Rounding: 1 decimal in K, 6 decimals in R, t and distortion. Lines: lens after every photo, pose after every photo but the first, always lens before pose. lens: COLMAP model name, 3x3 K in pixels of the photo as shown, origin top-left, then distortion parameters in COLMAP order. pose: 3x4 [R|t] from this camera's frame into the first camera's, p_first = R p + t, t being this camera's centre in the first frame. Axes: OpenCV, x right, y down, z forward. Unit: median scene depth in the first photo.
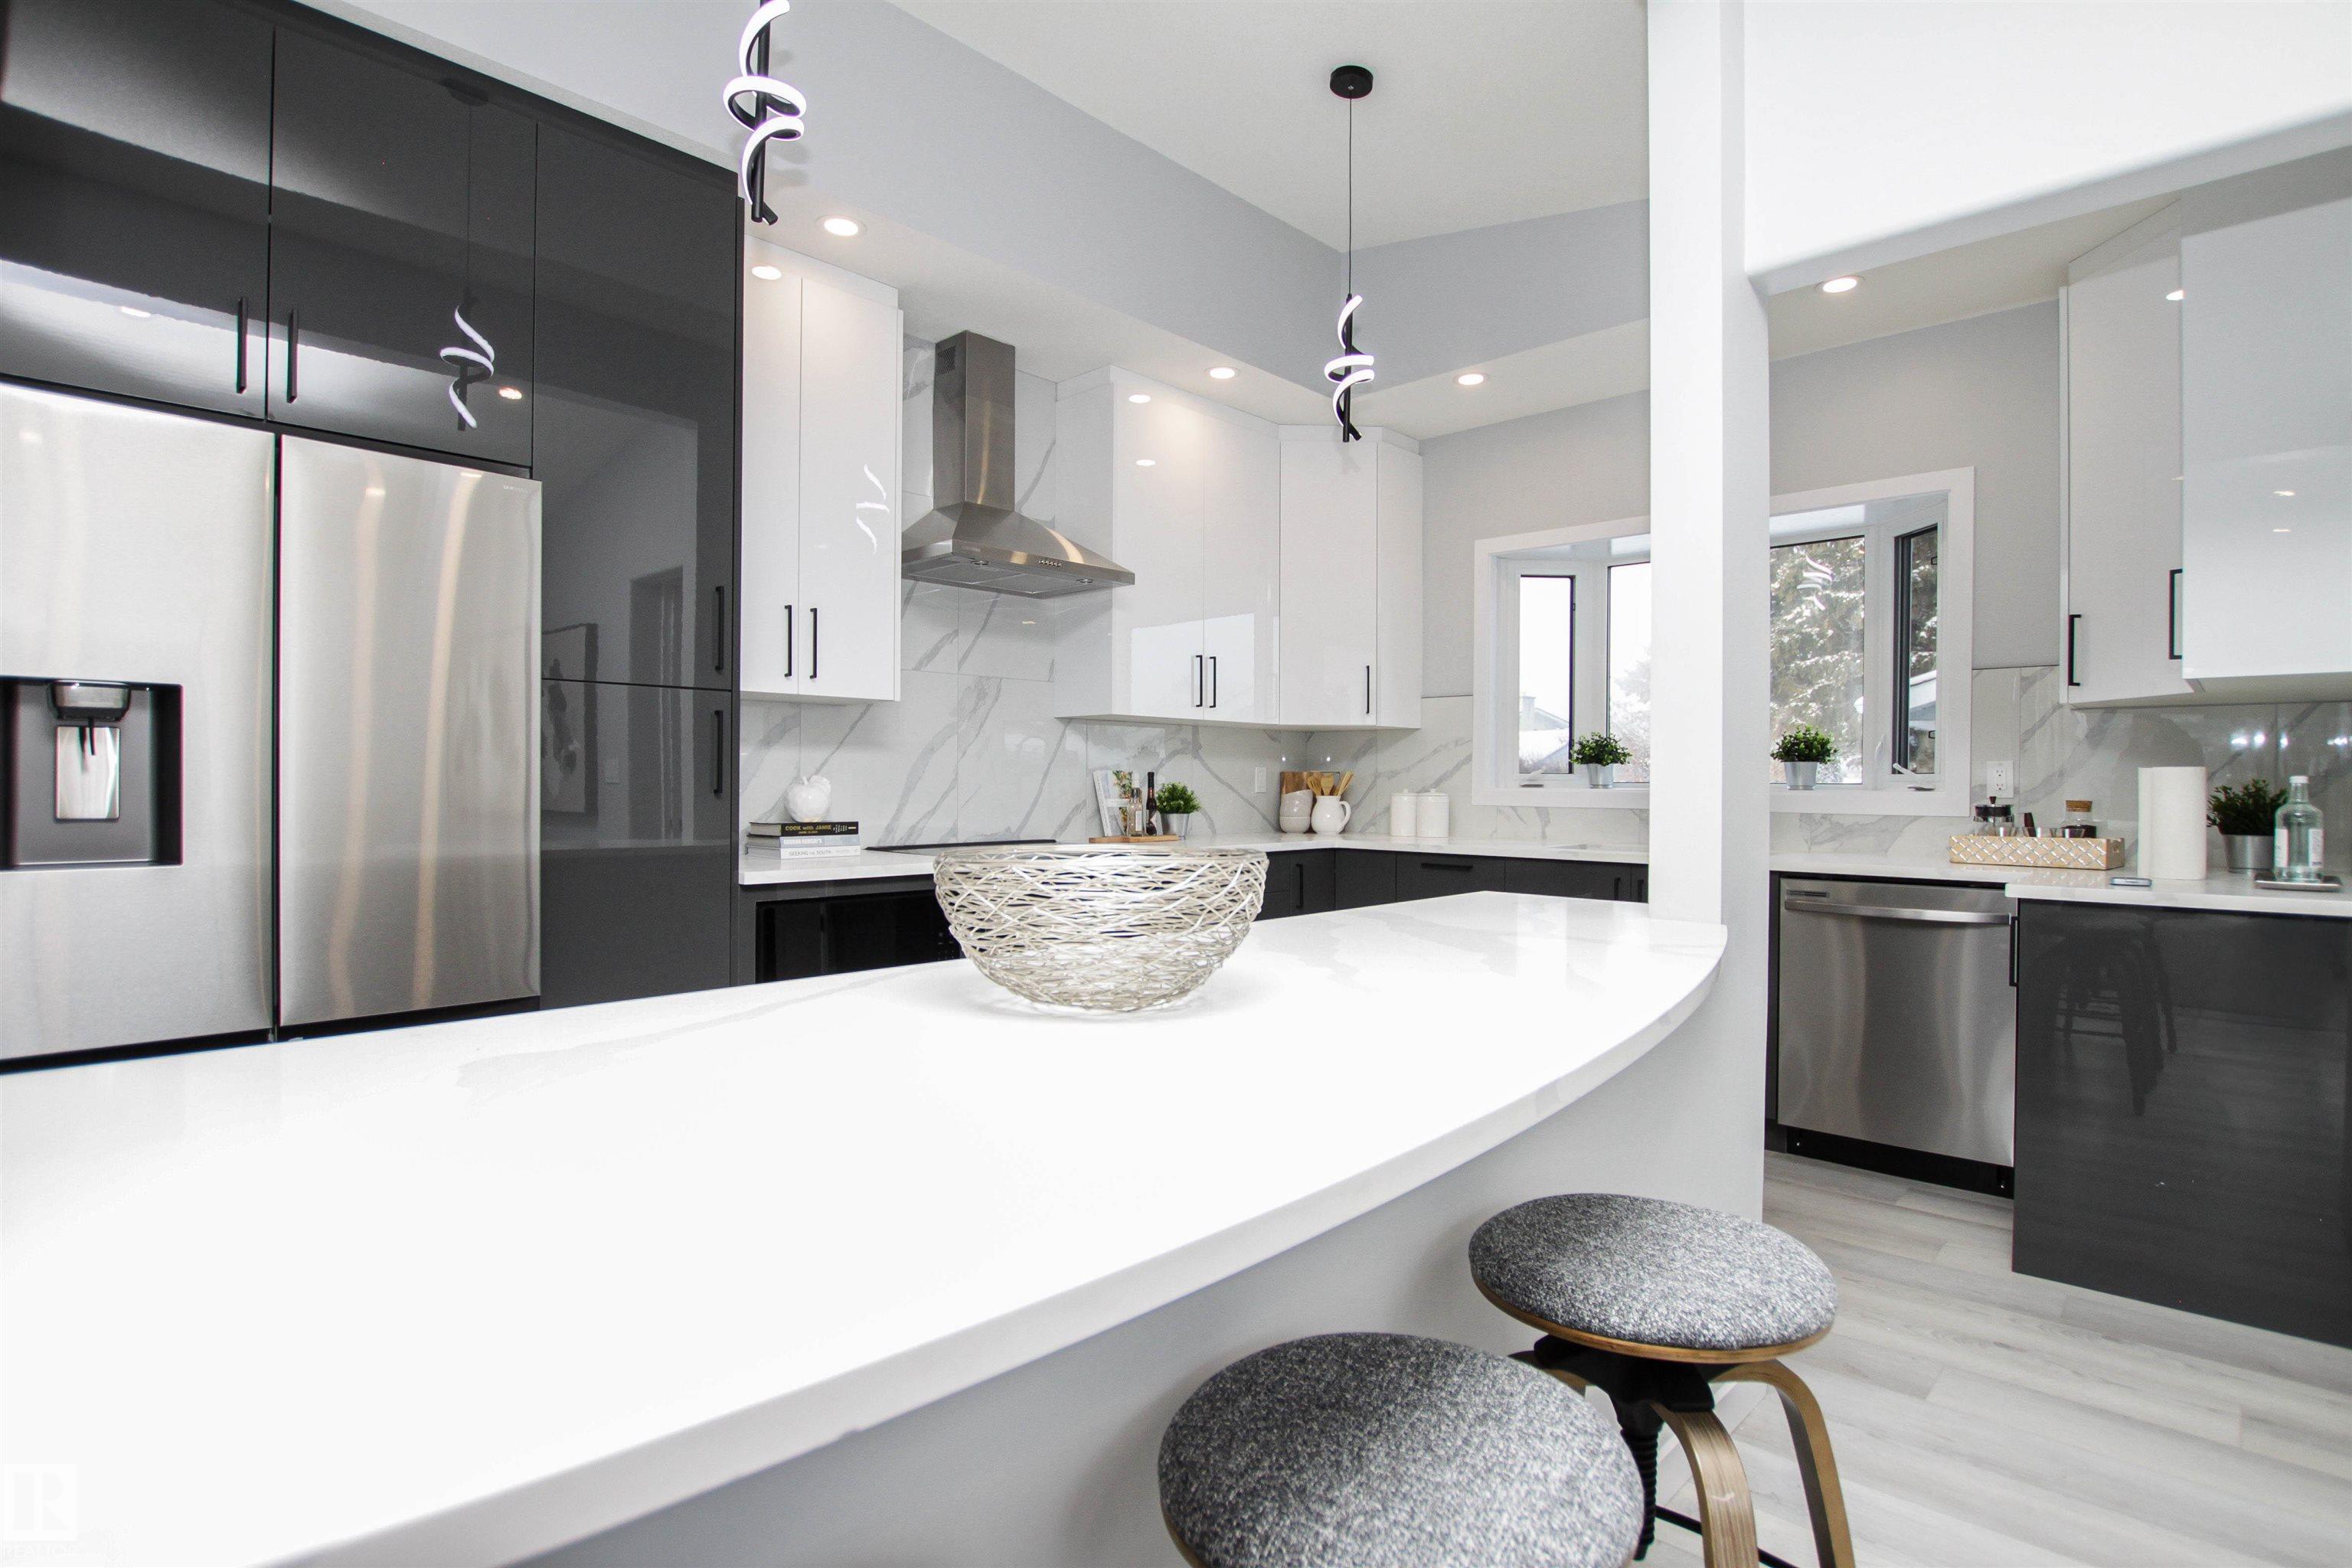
lens RADIAL K [[1169.0, 0, 1169.2], [0, 1169.0, 793.6], [0, 0, 1]] dist [-0.032253, 0.004473]
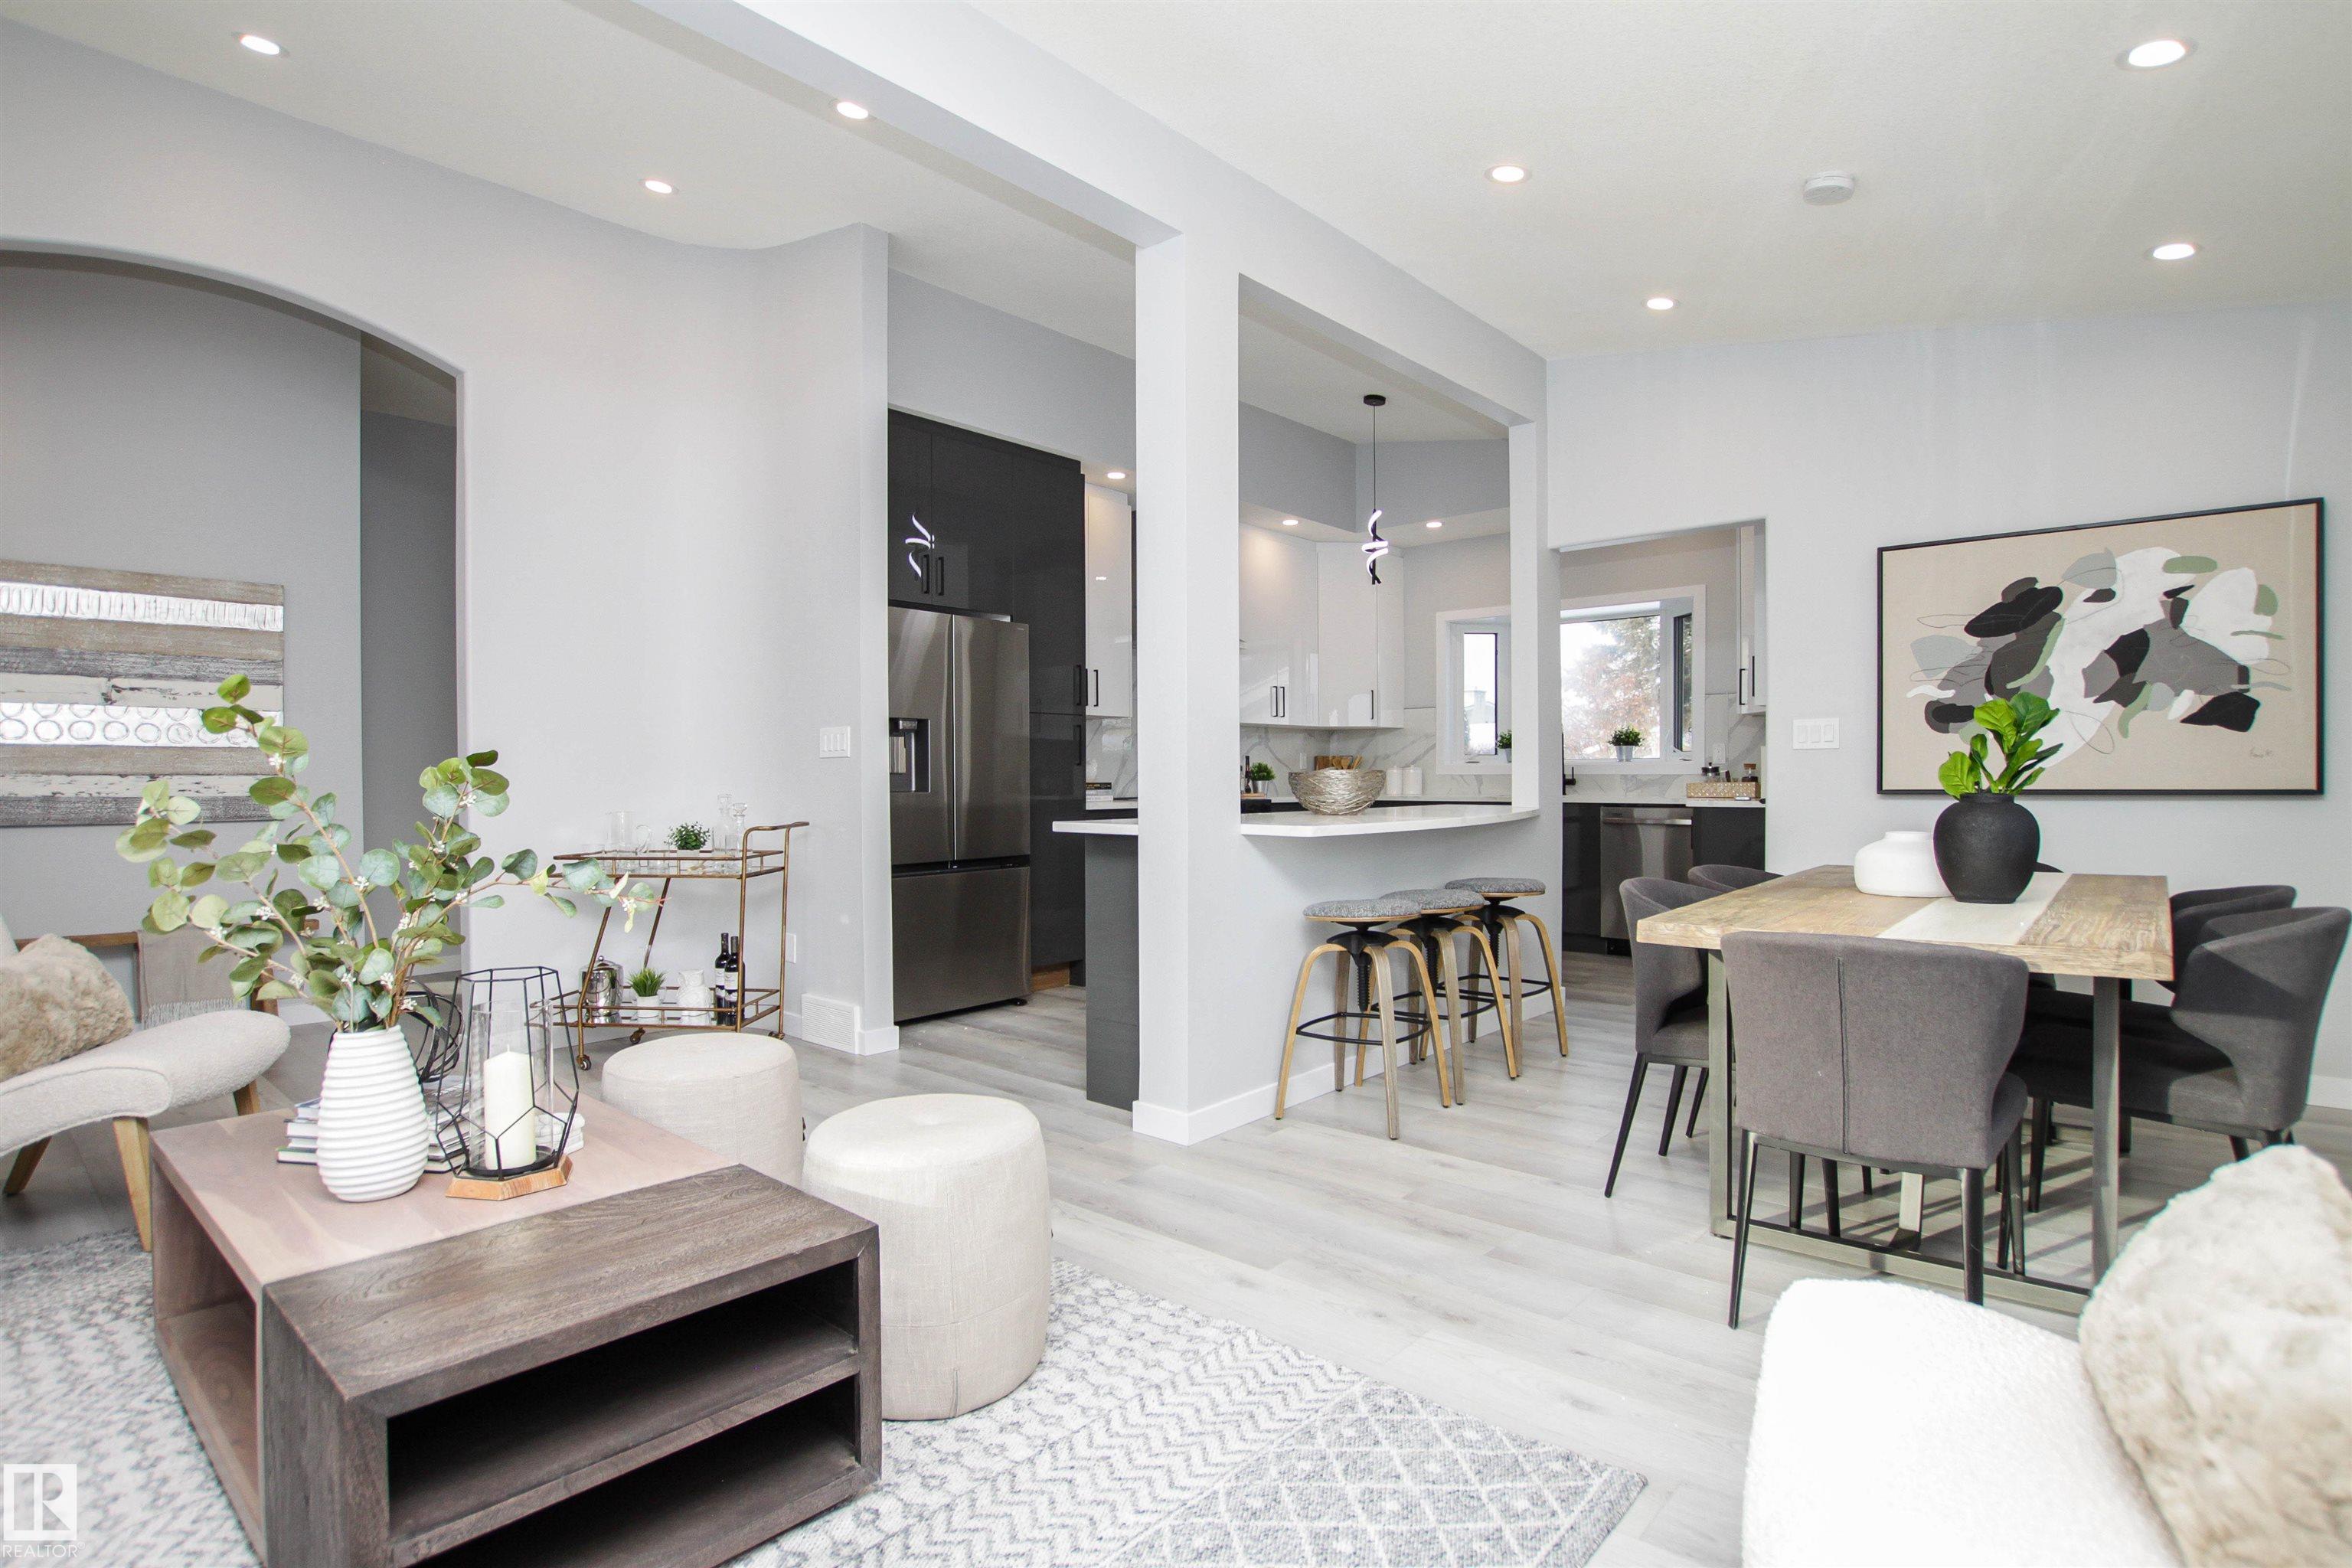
lens RADIAL K [[1169.0, 0, 1167.3], [0, 1169.0, 795.2], [0, 0, 1]] dist [-0.032253, 0.004473]
pose [[0.999279, -0.011623, 0.036148, -0.206057], [0.011409, 0.999916, 0.006121, 0.028511], [-0.036216, -0.005704, 0.999328, -0.727129]]
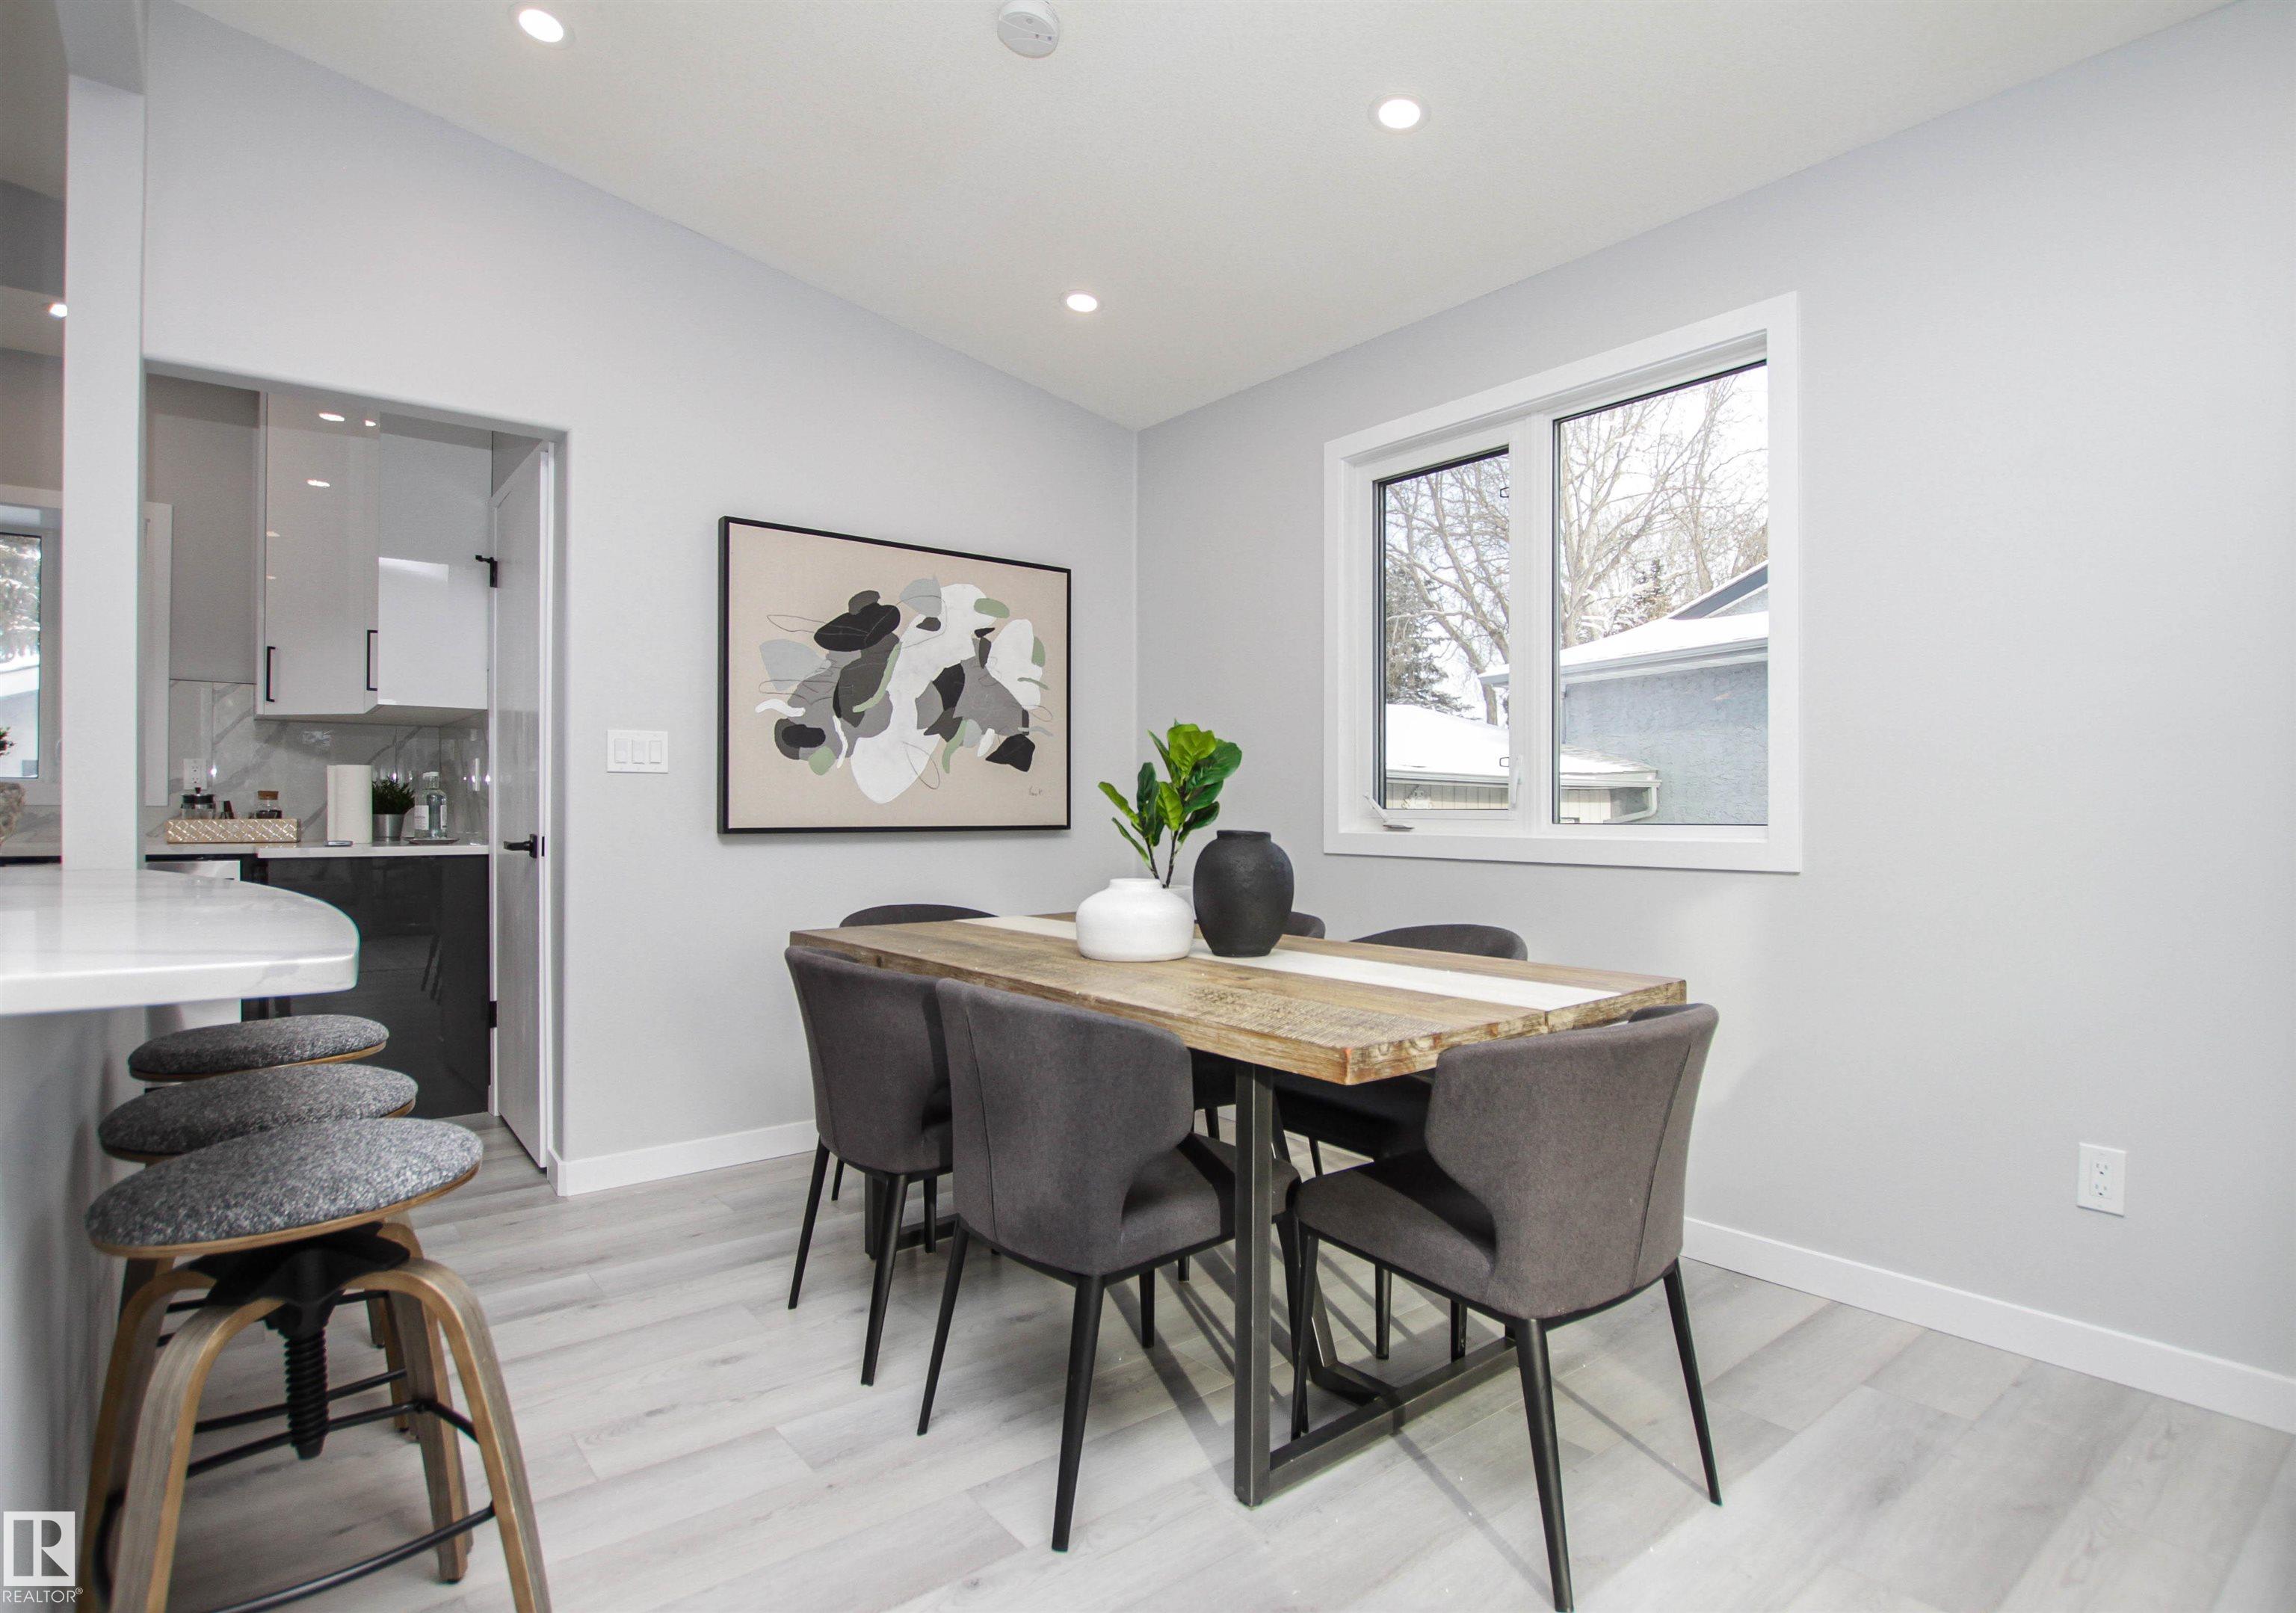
lens RADIAL K [[1193.3, 0, 1142.2], [0, 1193.3, 831.8], [0, 0, 1]] dist [-0.006147, -0.001495]
pose [[0.137008, -0.021087, 0.990345, -0.312932], [0.007106, 0.999769, 0.020305, 0.025202], [-0.990544, 0.004256, 0.137126, -0.123037]]
